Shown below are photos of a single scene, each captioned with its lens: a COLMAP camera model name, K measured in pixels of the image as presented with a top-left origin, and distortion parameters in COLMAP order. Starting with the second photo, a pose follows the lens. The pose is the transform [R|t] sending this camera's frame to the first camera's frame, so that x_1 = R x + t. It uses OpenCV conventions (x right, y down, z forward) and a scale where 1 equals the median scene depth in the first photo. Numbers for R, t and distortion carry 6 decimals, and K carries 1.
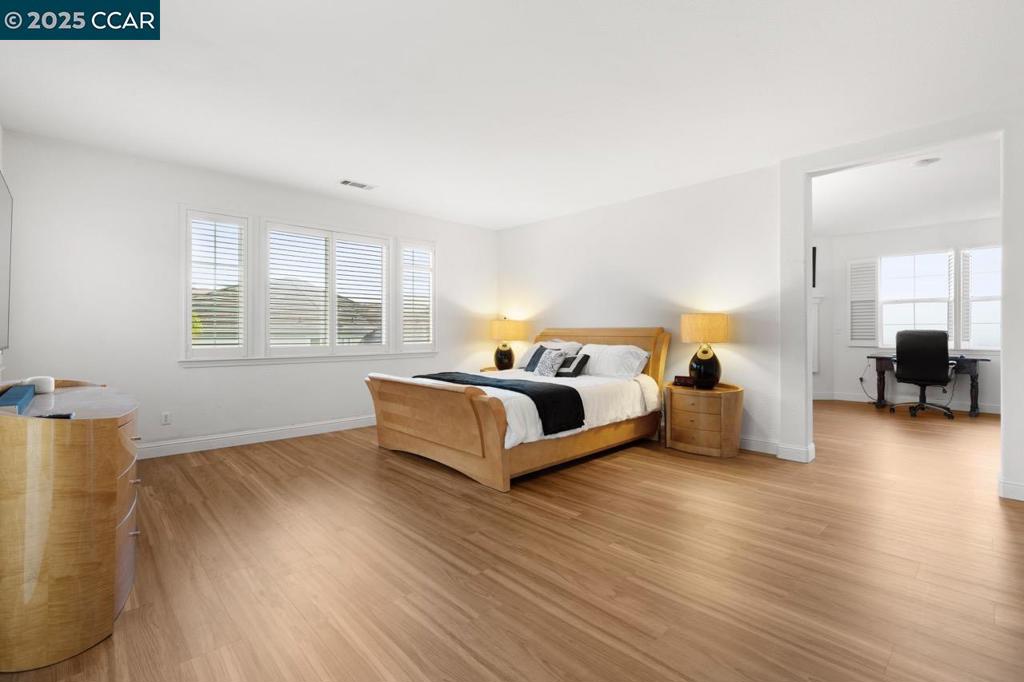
lens RADIAL K [[462.9, 0, 506.0], [0, 462.9, 335.8], [0, 0, 1]] dist [-0.002311, -0.000119]
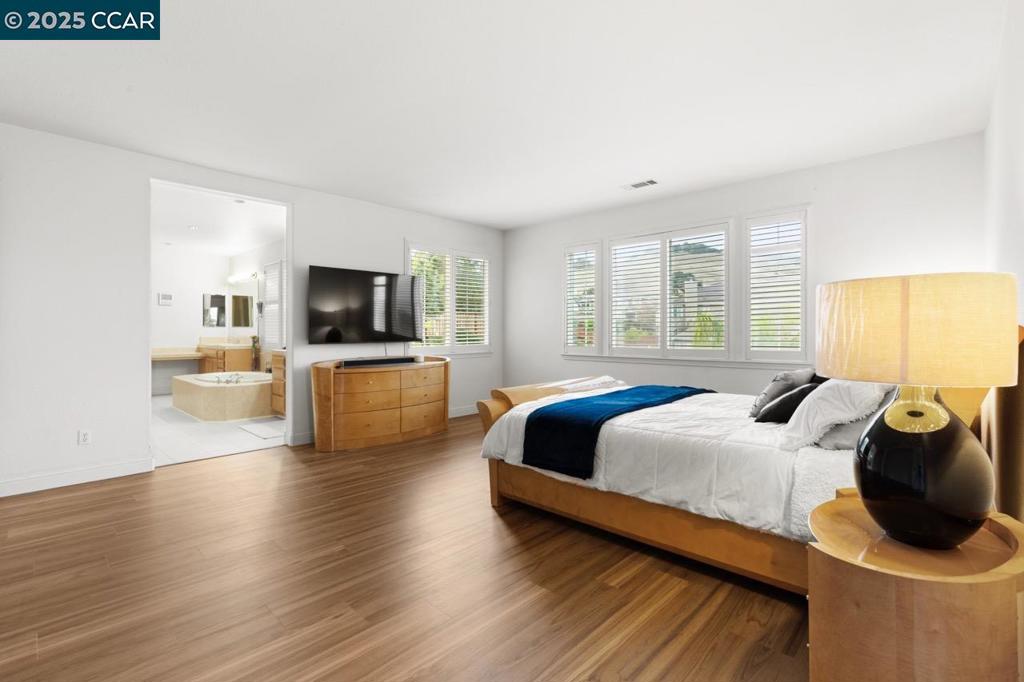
lens RADIAL K [[462.9, 0, 503.6], [0, 462.9, 335.6], [0, 0, 1]] dist [-0.002311, -0.000119]
pose [[0.047385, 0.004815, -0.998865, 0.806789], [-0.008713, 0.999952, 0.004407, -0.010332], [0.998839, 0.008494, 0.047425, 0.837861]]
